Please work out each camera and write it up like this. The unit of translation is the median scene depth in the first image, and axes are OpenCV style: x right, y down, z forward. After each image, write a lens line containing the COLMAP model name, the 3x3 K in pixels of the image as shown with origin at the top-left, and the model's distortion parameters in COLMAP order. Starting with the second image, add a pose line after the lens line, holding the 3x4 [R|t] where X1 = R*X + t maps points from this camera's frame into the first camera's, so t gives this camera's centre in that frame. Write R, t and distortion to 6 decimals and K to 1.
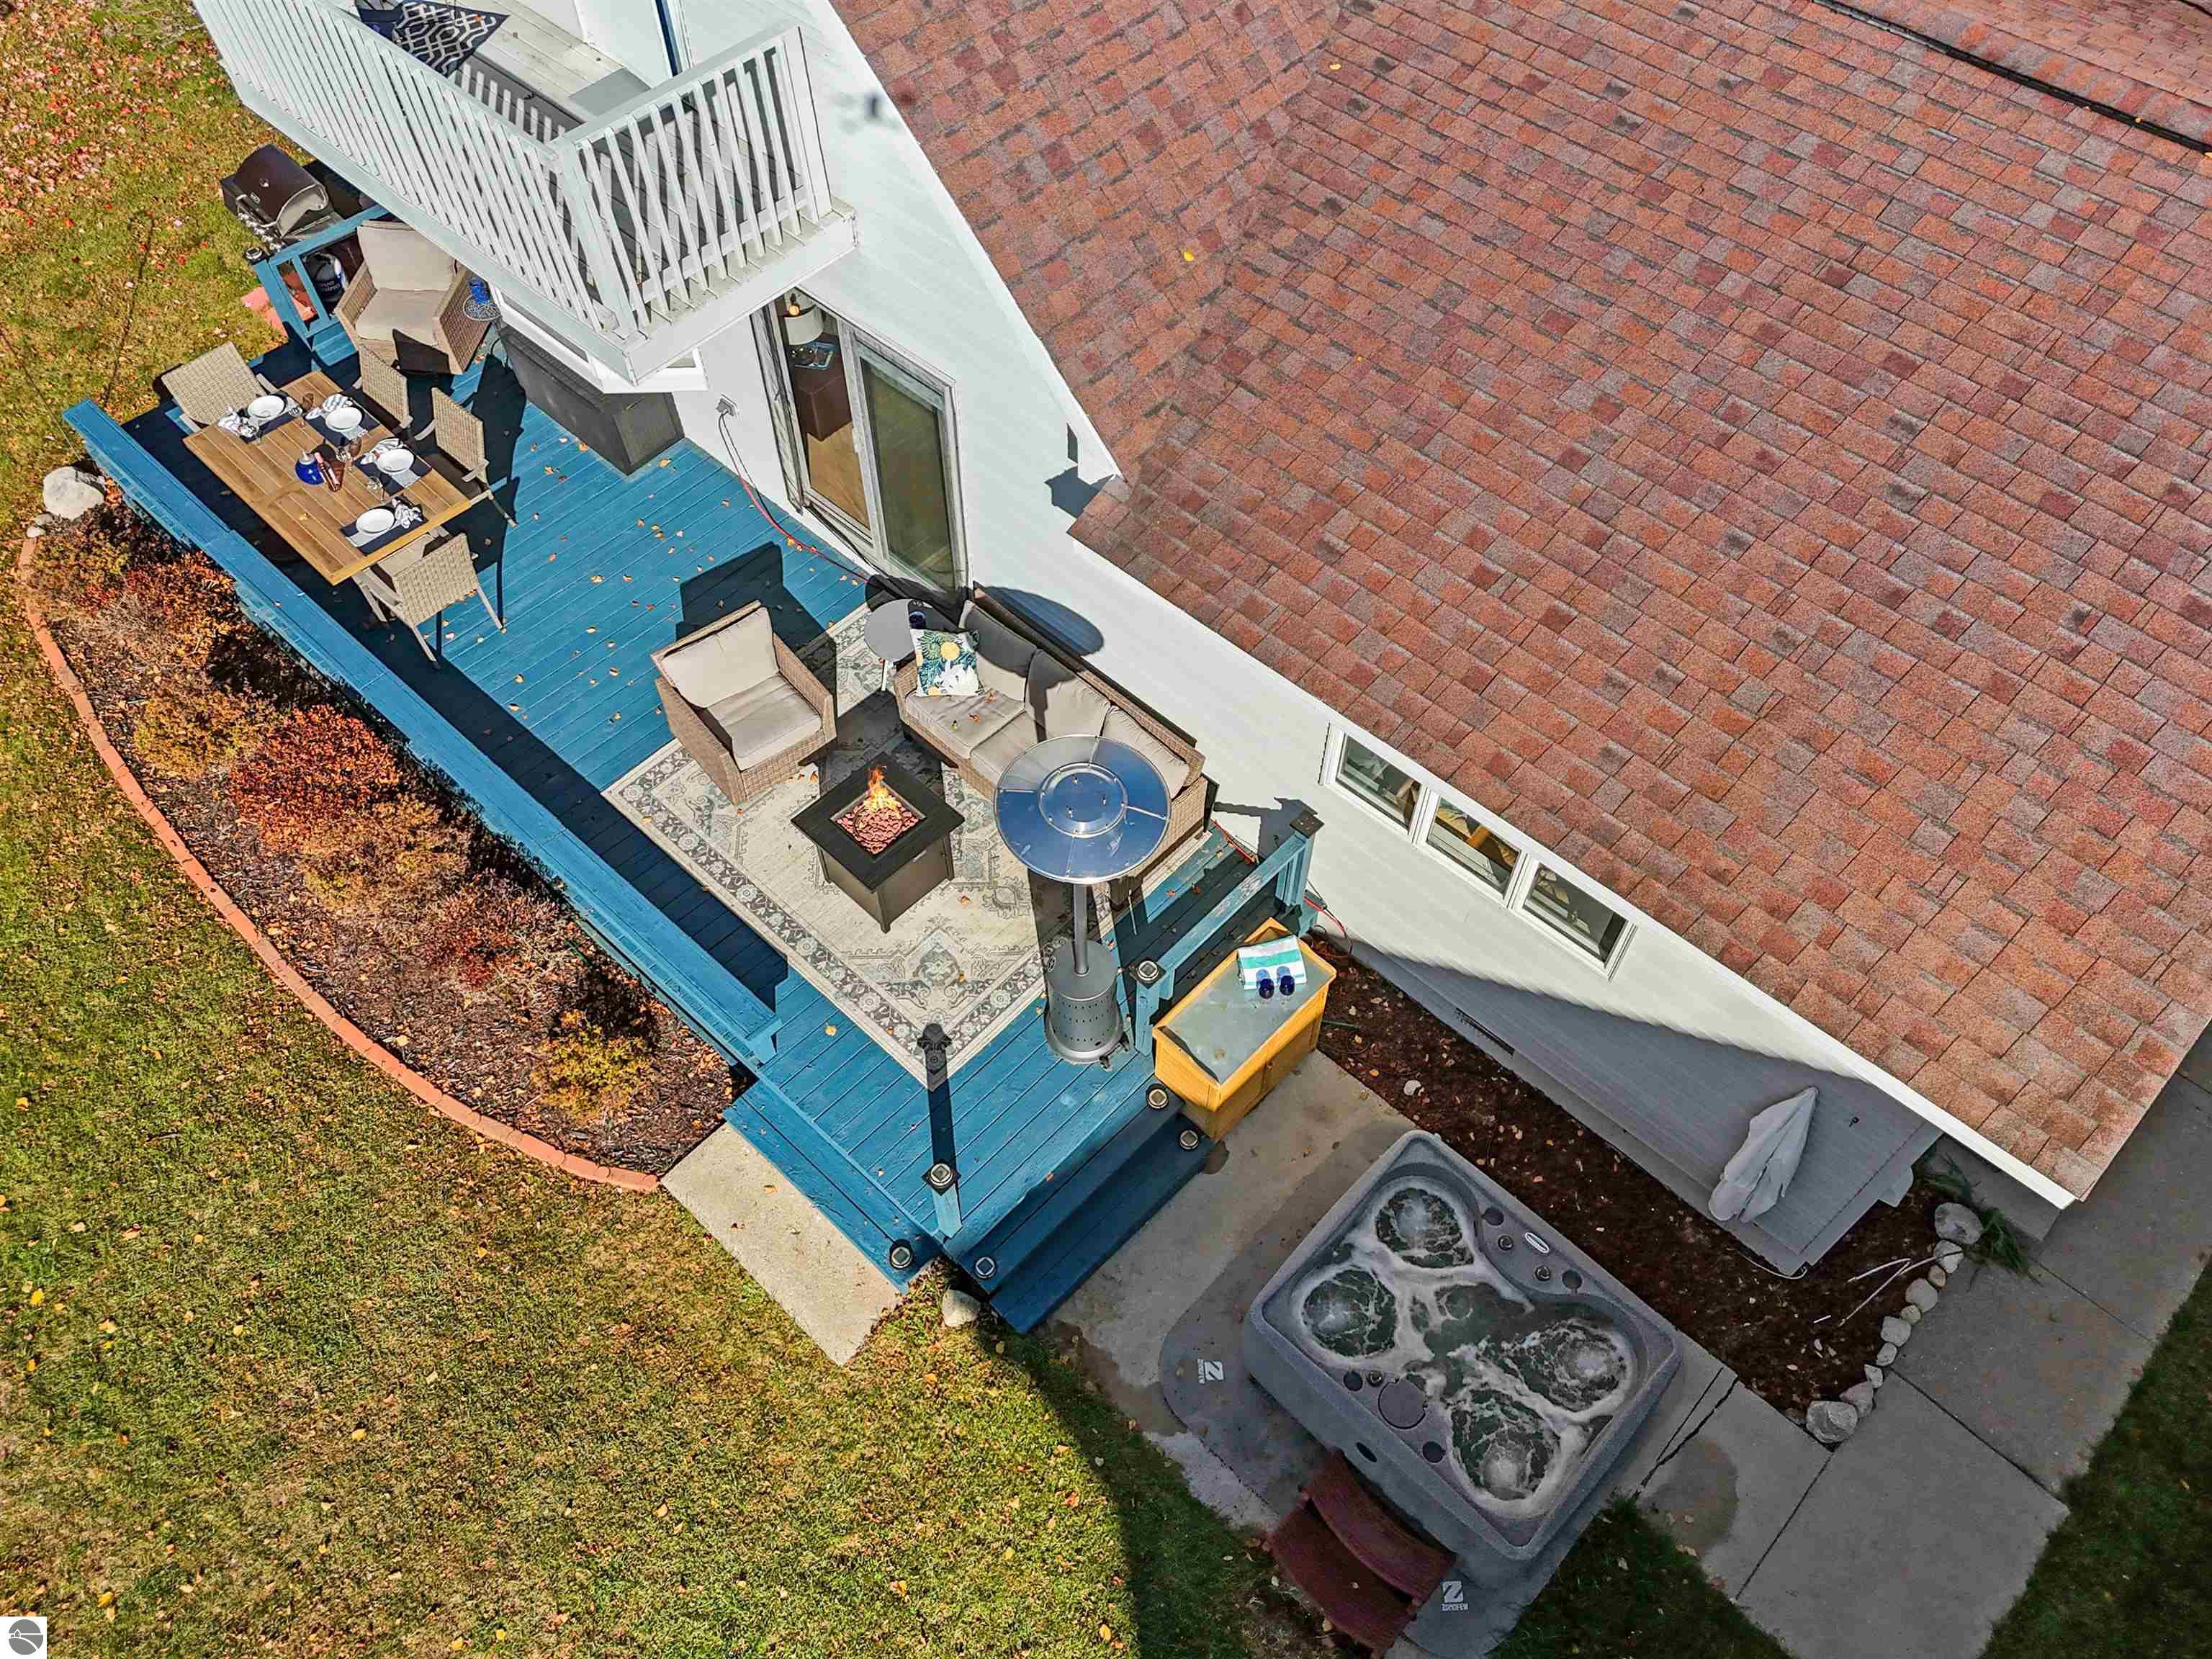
lens RADIAL K [[1629.8, 0, 1111.2], [0, 1629.8, 830.6], [0, 0, 1]] dist [0.092812, -0.093299]
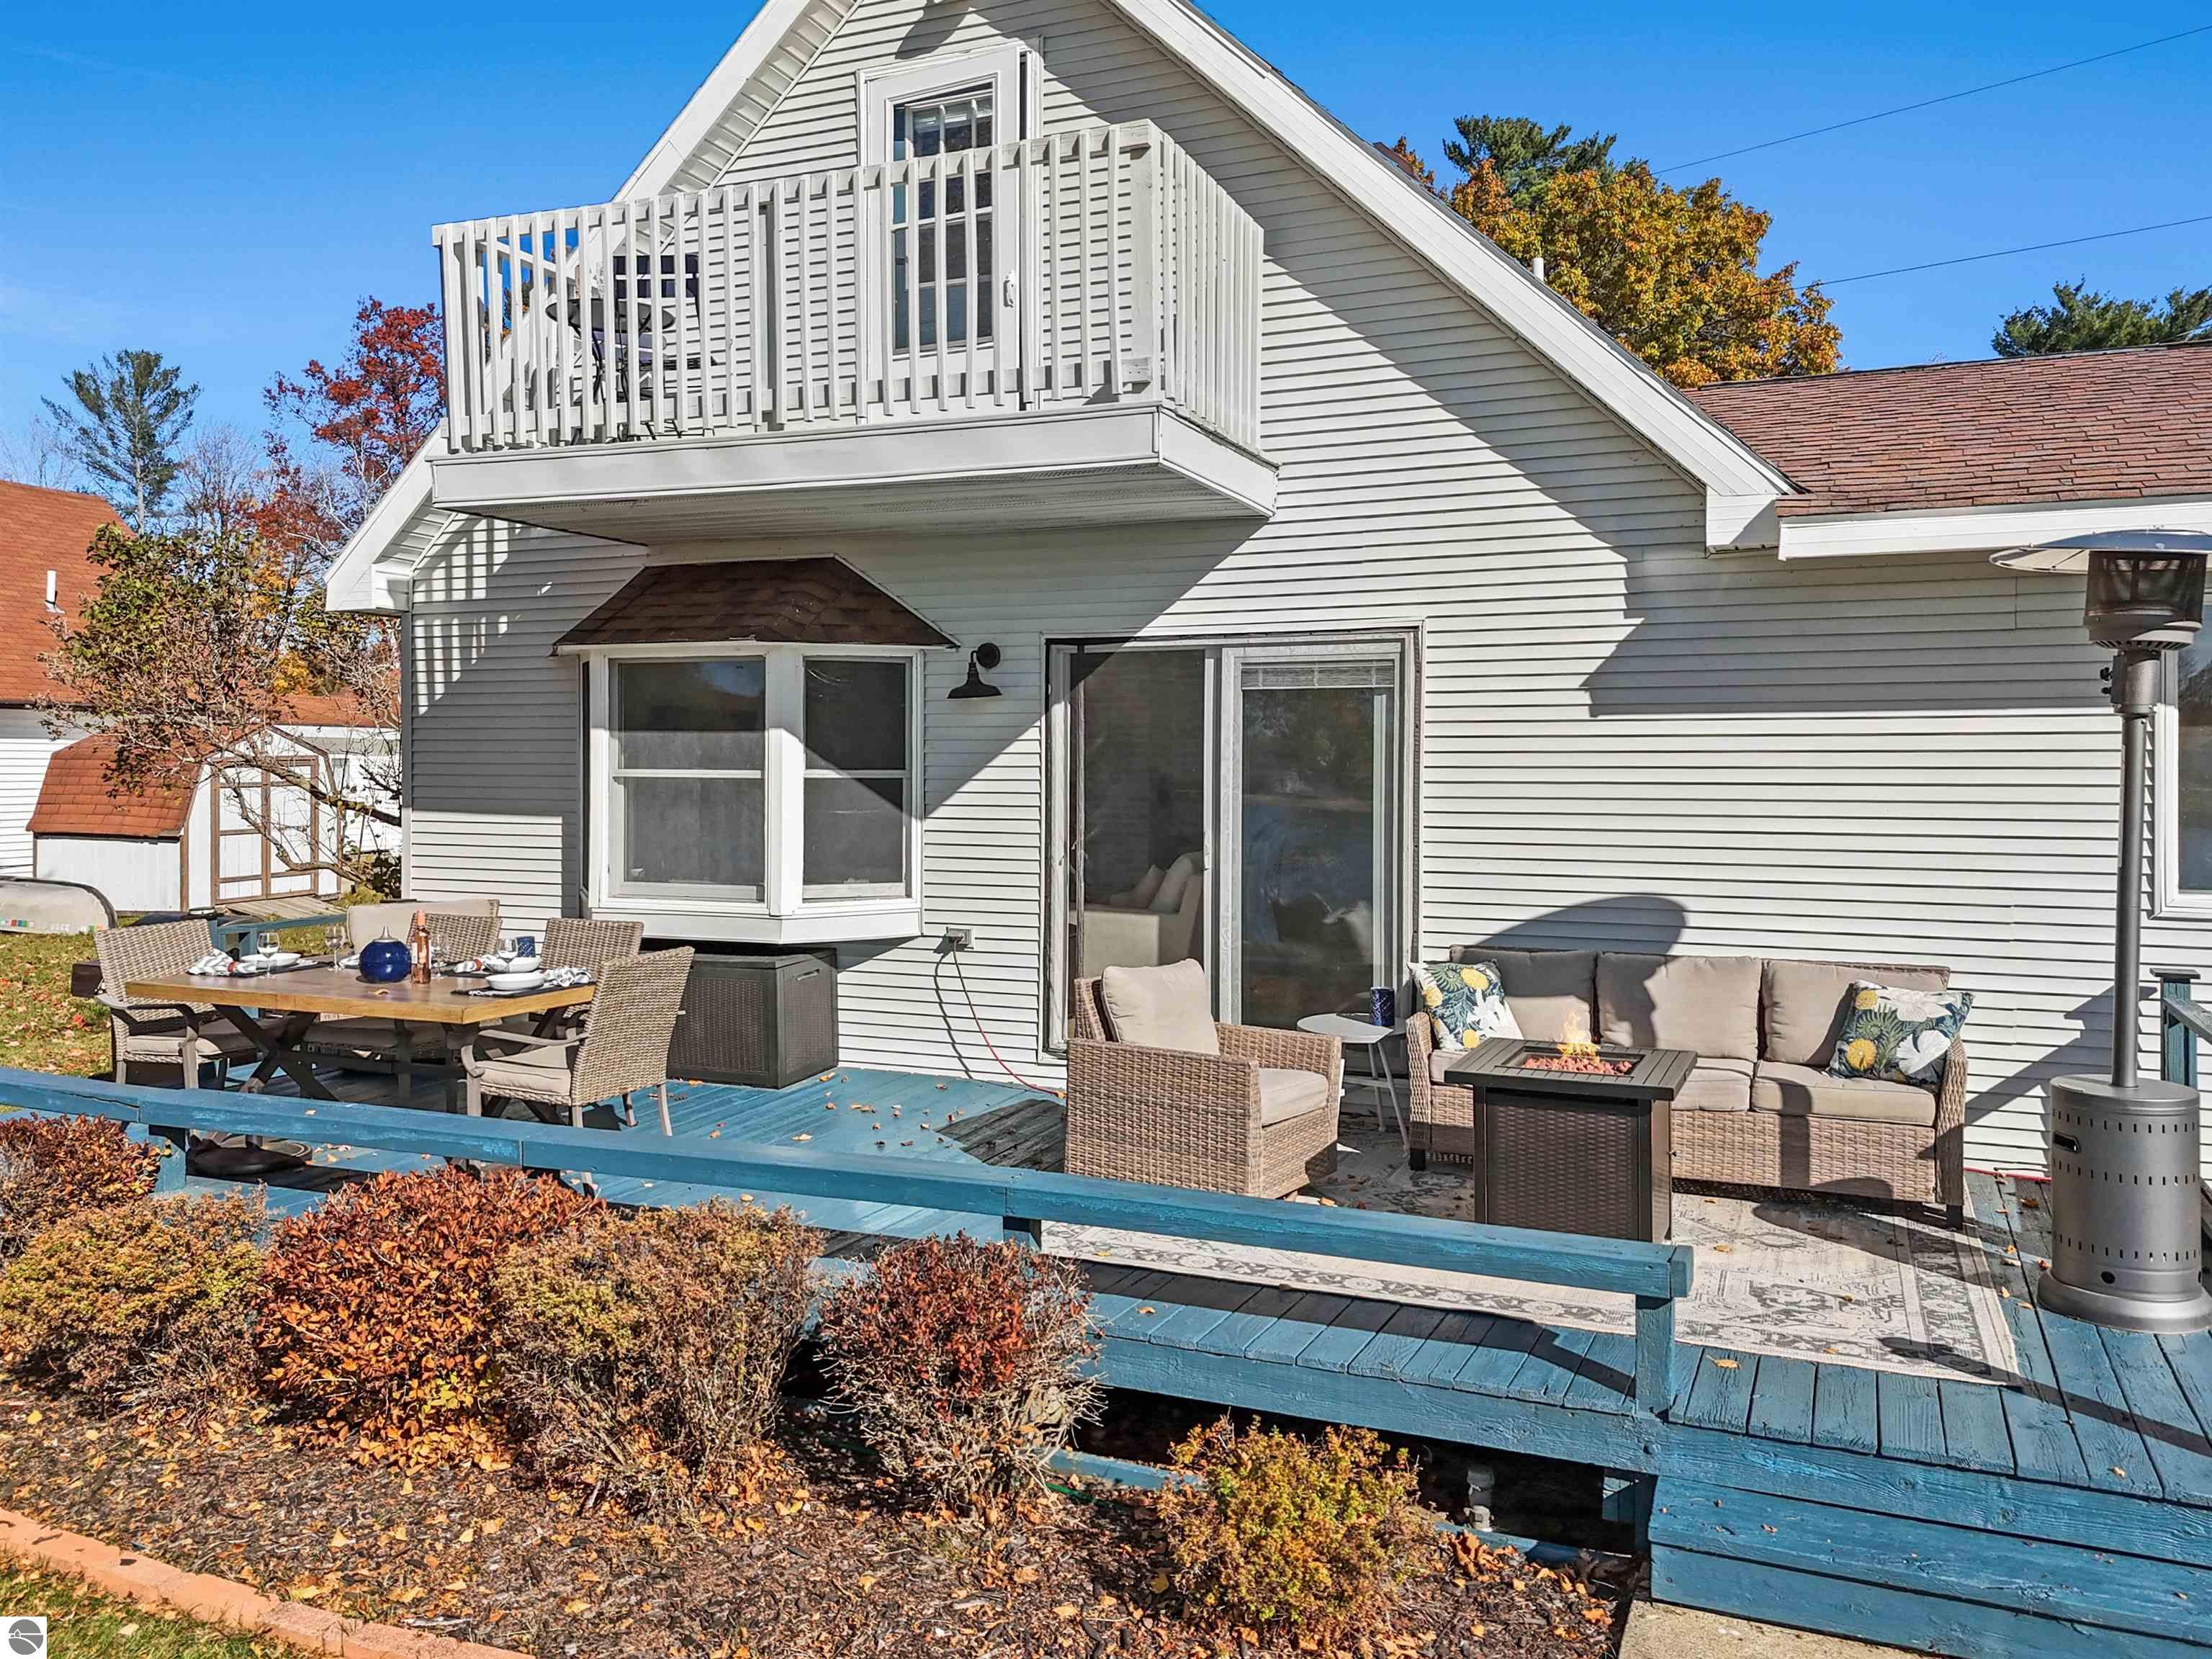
lens RADIAL K [[1650.3, 0, 1100.3], [0, 1650.3, 772.6], [0, 0, 1]] dist [0.121971, -0.146626]
pose [[0.941940, 0.010925, 0.335604, -0.538369], [0.270400, 0.567894, -0.777419, 0.376818], [-0.199081, 0.823029, 0.531968, 0.676181]]
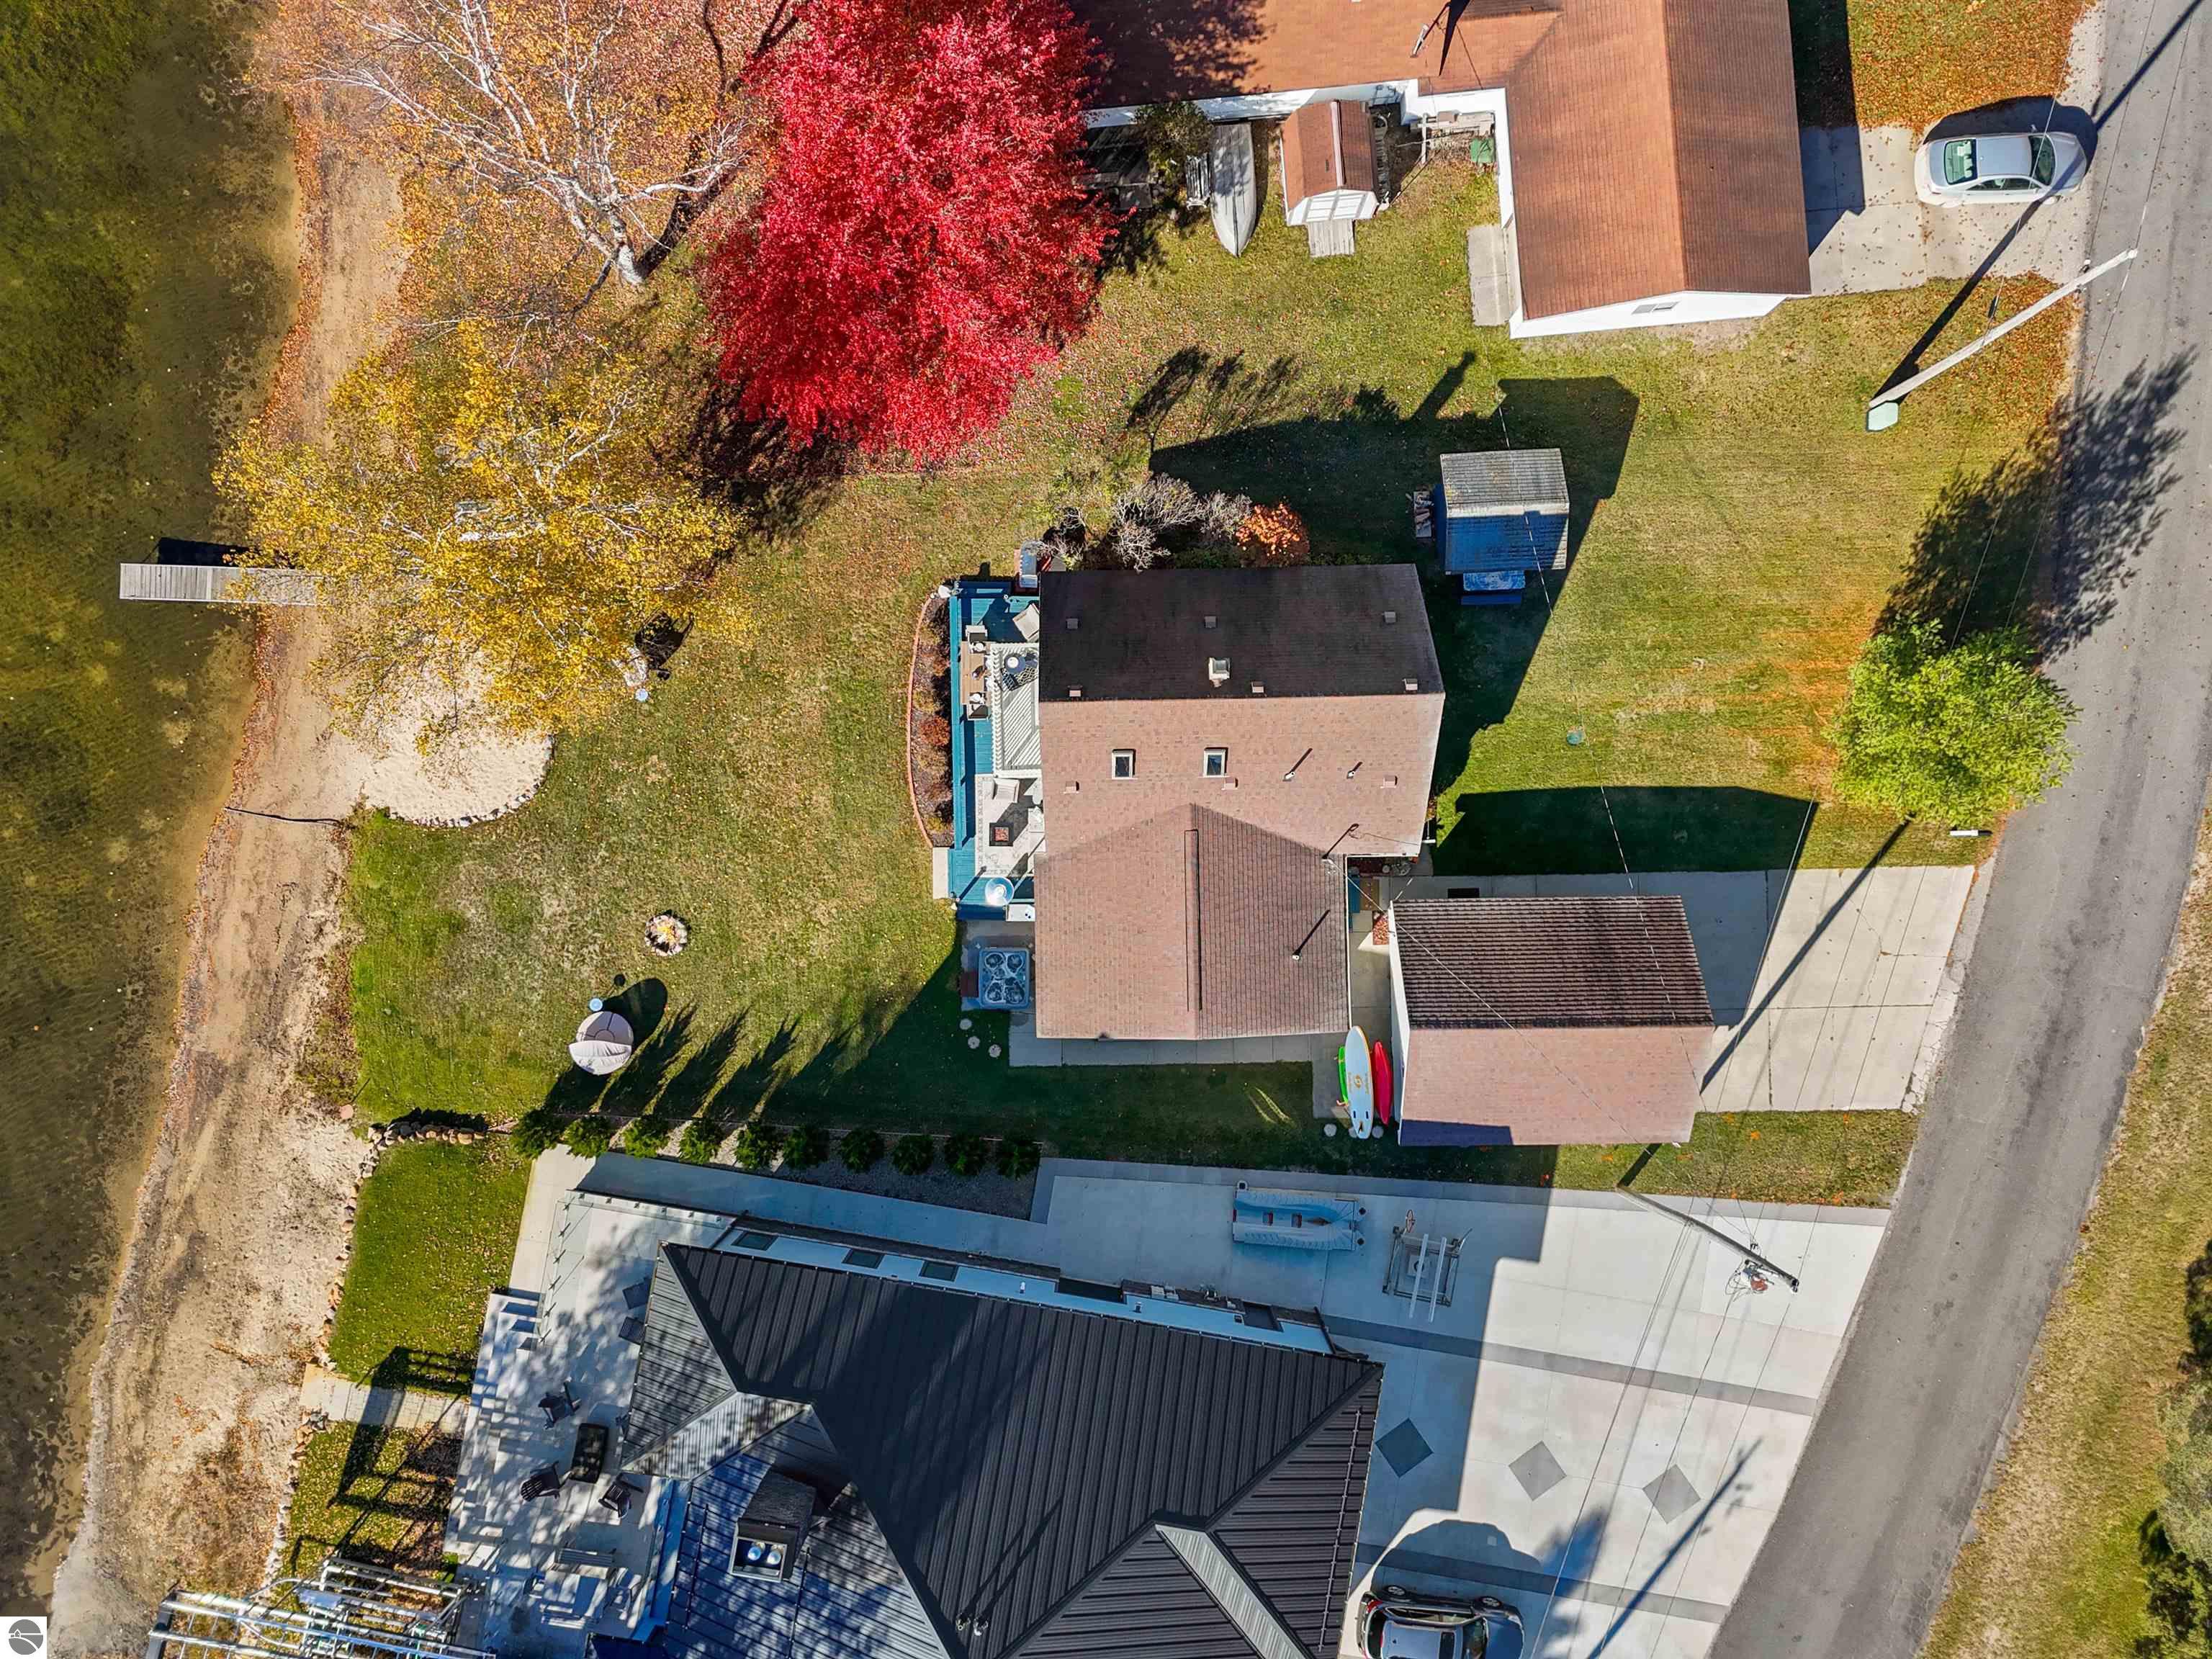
lens RADIAL K [[1629.8, 0, 1111.2], [0, 1629.8, 830.6], [0, 0, 1]] dist [0.092812, -0.093299]
pose [[0.689686, 0.723943, -0.015501, 0.169014], [-0.580805, 0.565851, 0.585216, -3.349665], [0.432434, -0.394612, 0.810729, -3.095588]]
